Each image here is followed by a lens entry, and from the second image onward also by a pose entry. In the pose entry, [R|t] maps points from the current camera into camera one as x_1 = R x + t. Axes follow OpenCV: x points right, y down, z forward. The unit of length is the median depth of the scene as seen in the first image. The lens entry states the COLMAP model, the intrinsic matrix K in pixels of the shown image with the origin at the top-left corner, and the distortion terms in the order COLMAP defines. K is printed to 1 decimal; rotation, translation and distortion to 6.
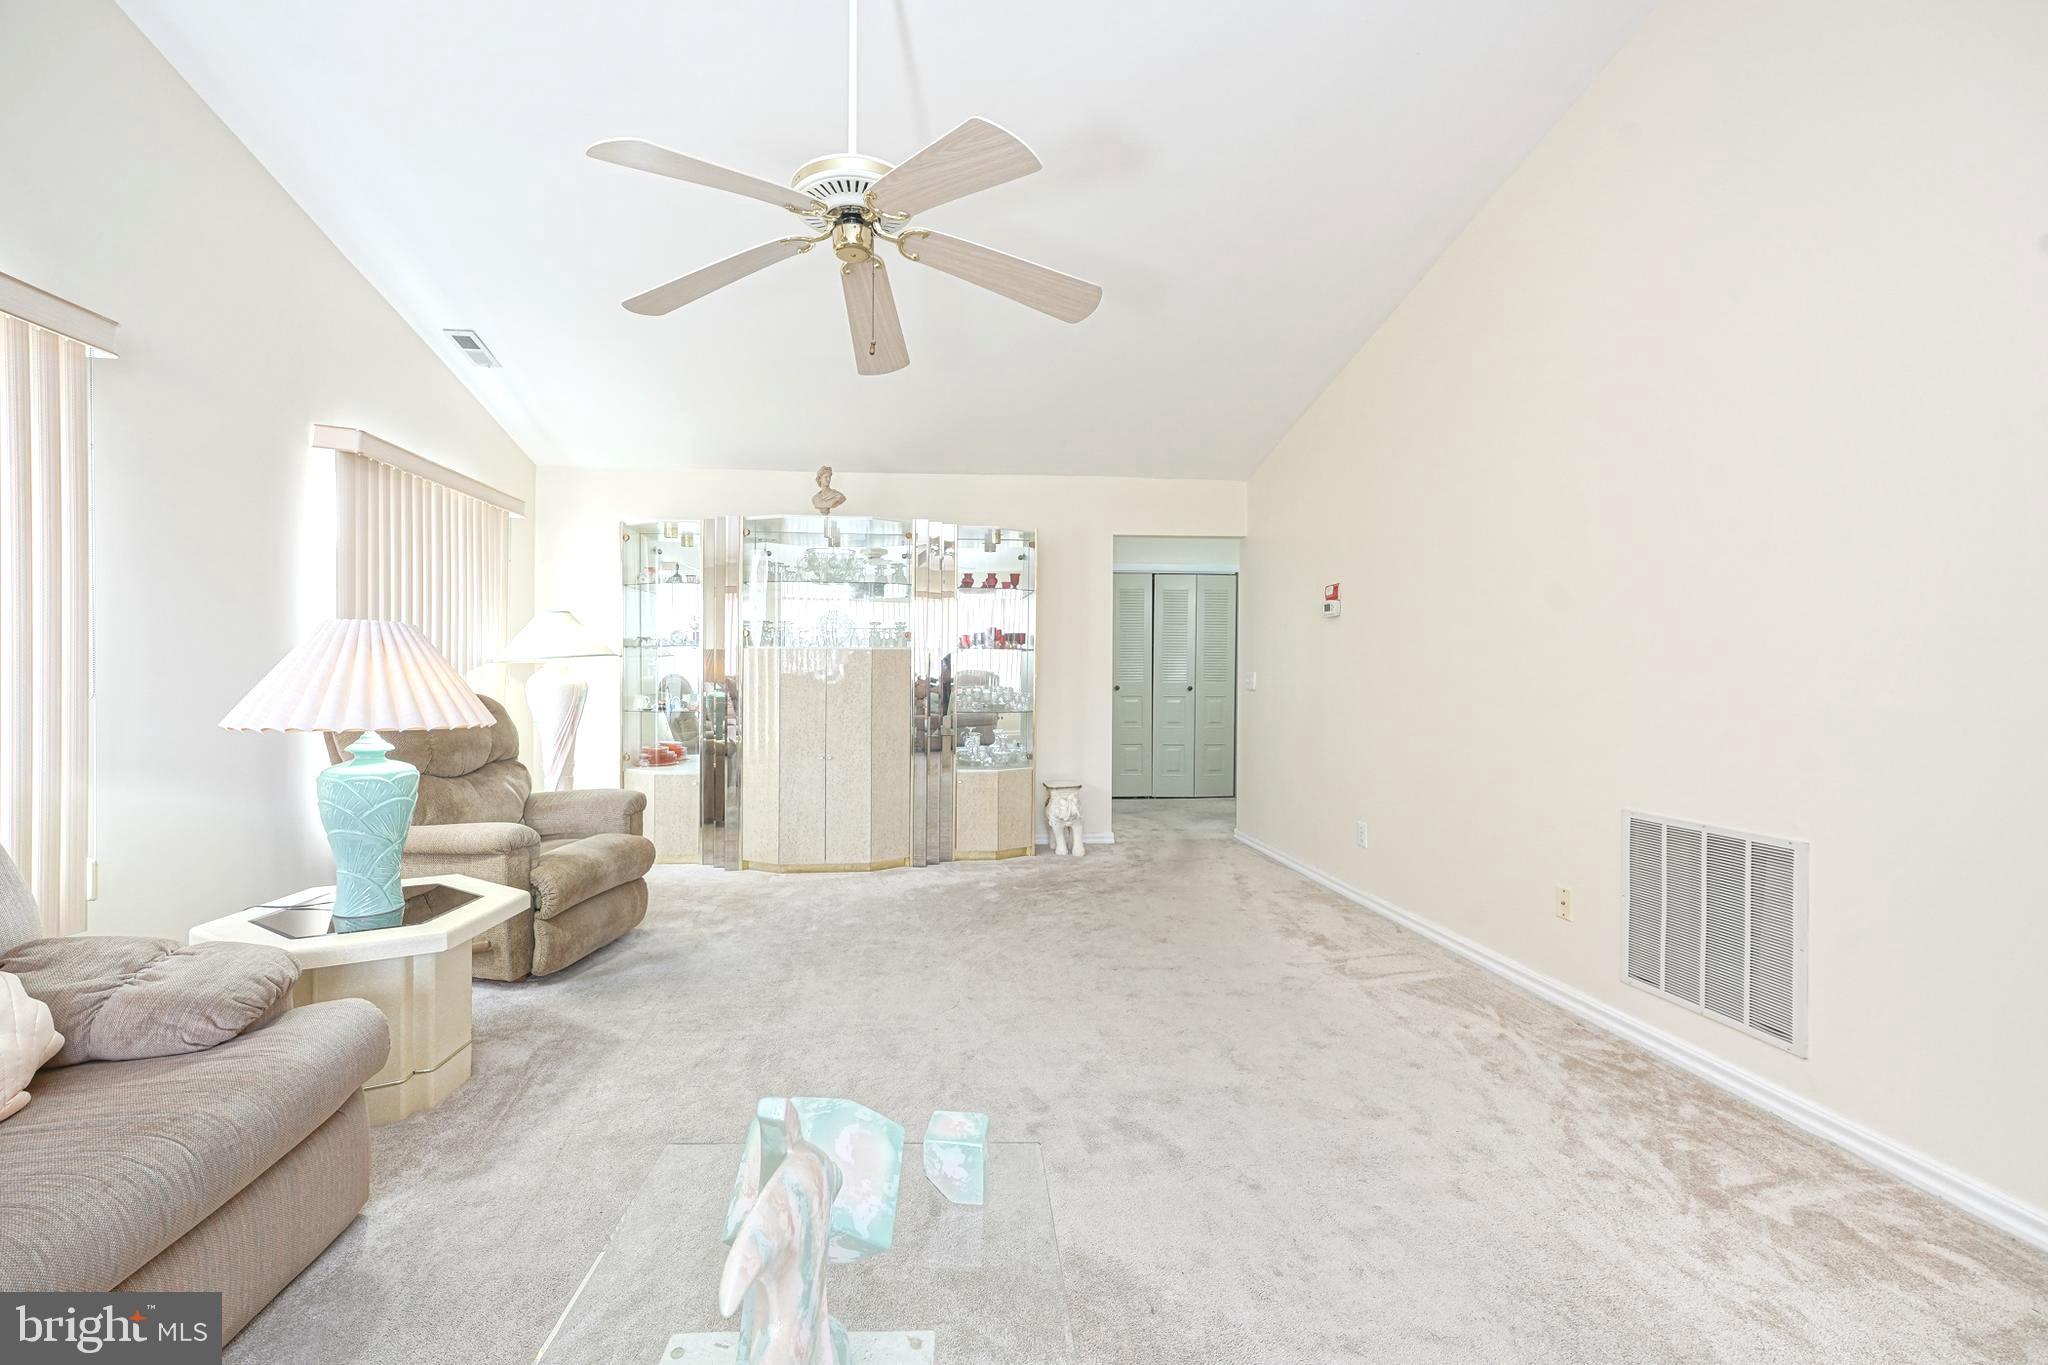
lens RADIAL K [[828.6, 0, 997.1], [0, 828.6, 675.9], [0, 0, 1]] dist [-0.001385, 0.000265]
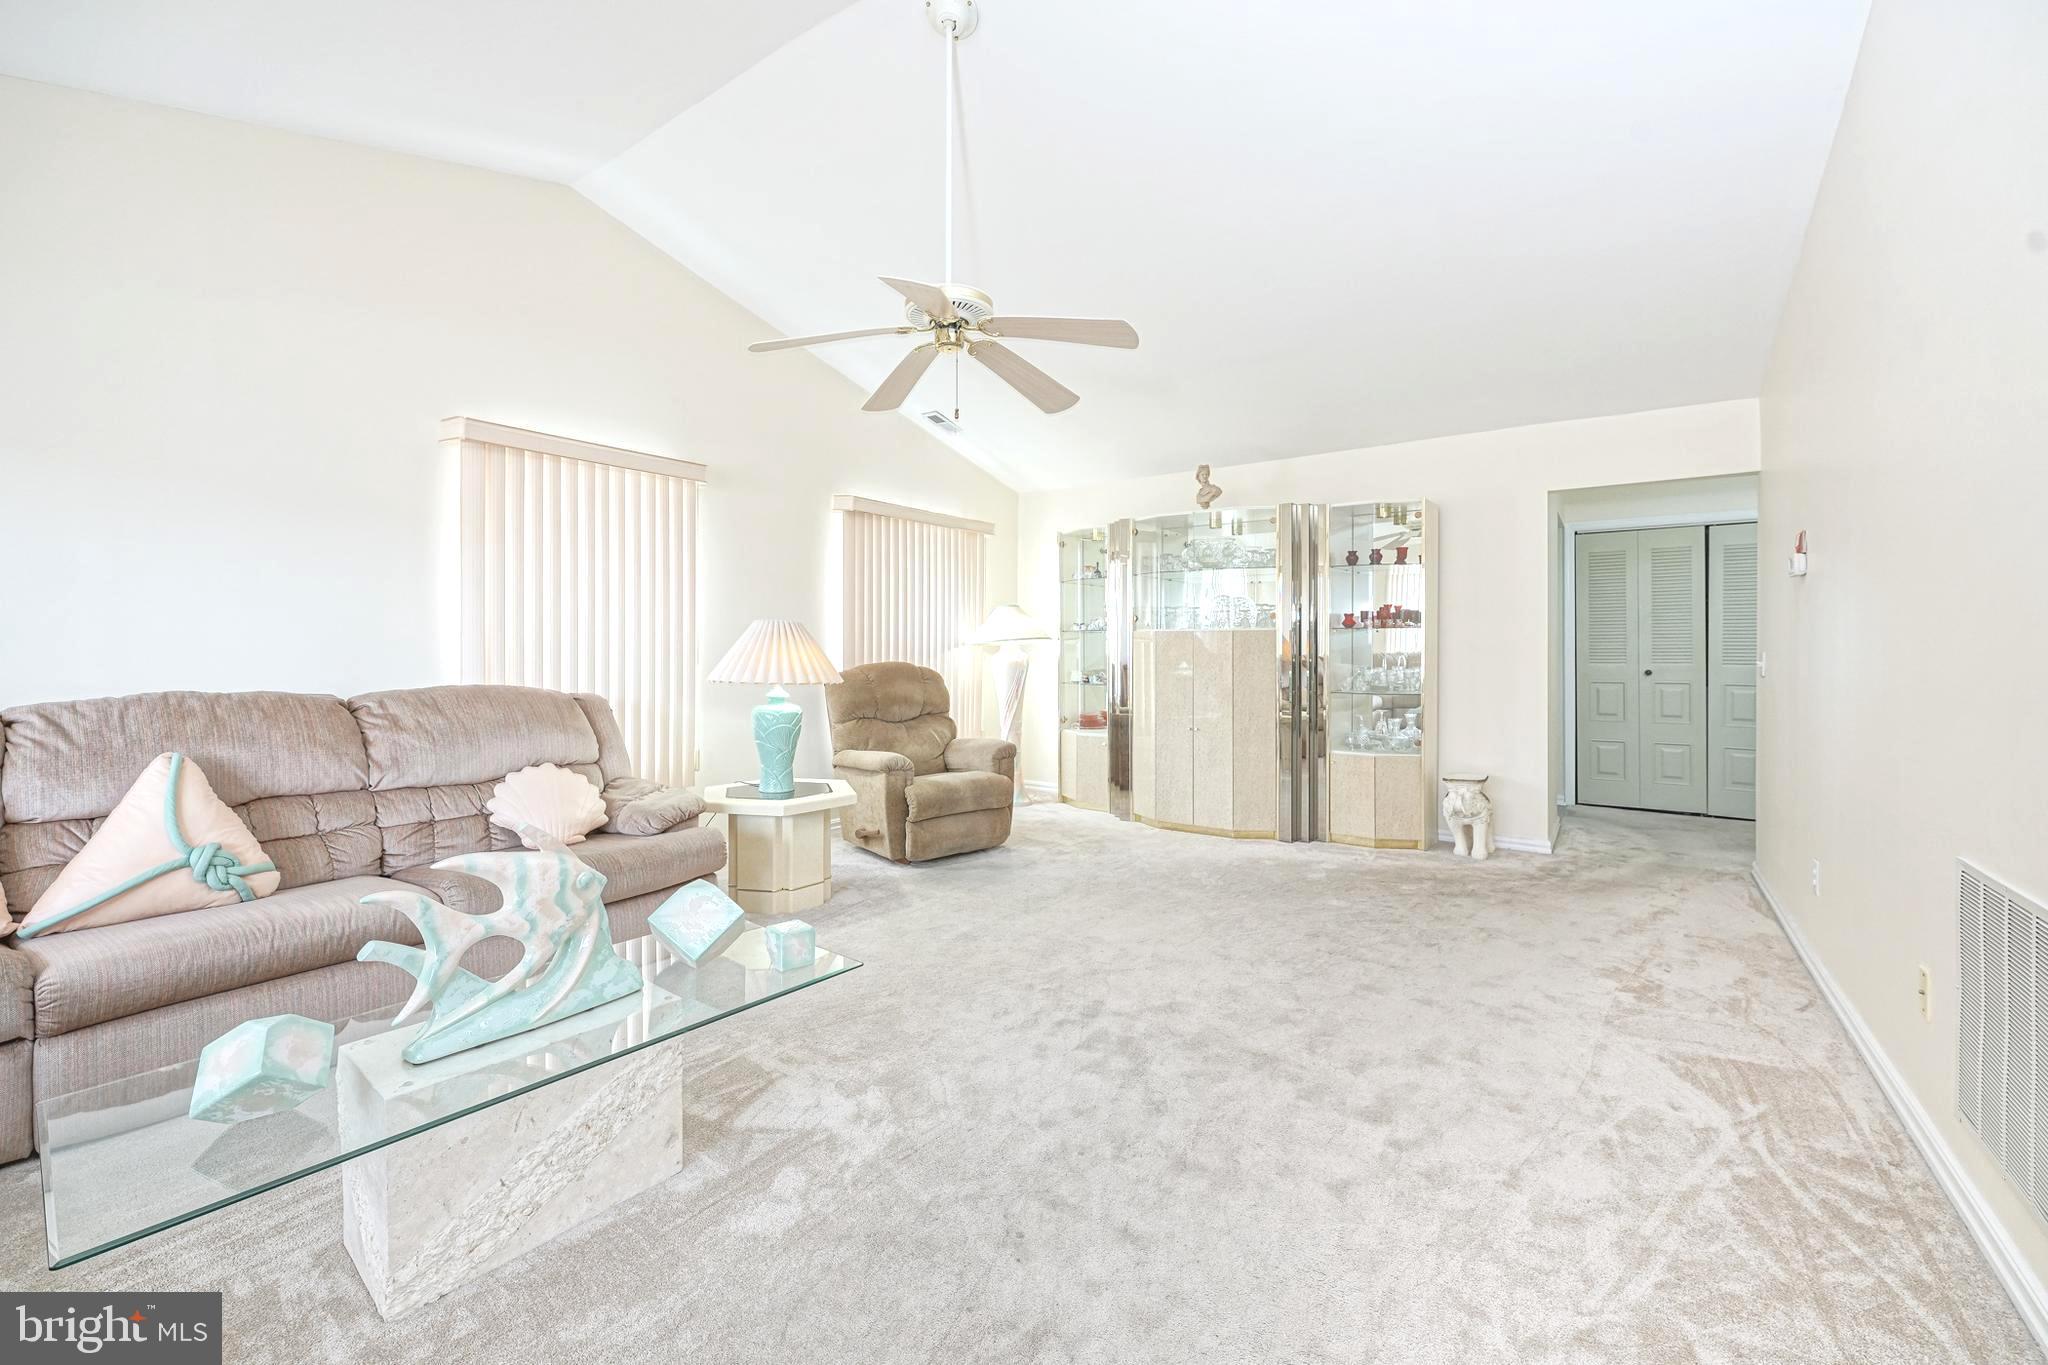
lens RADIAL K [[834.5, 0, 1041.0], [0, 834.5, 651.1], [0, 0, 1]] dist [-0.001546, -0.000014]
pose [[0.771818, -0.000709, -0.635844, 0.466143], [-0.004151, 0.999972, -0.006153, 0.003038], [0.635831, 0.007388, 0.771793, 0.013902]]
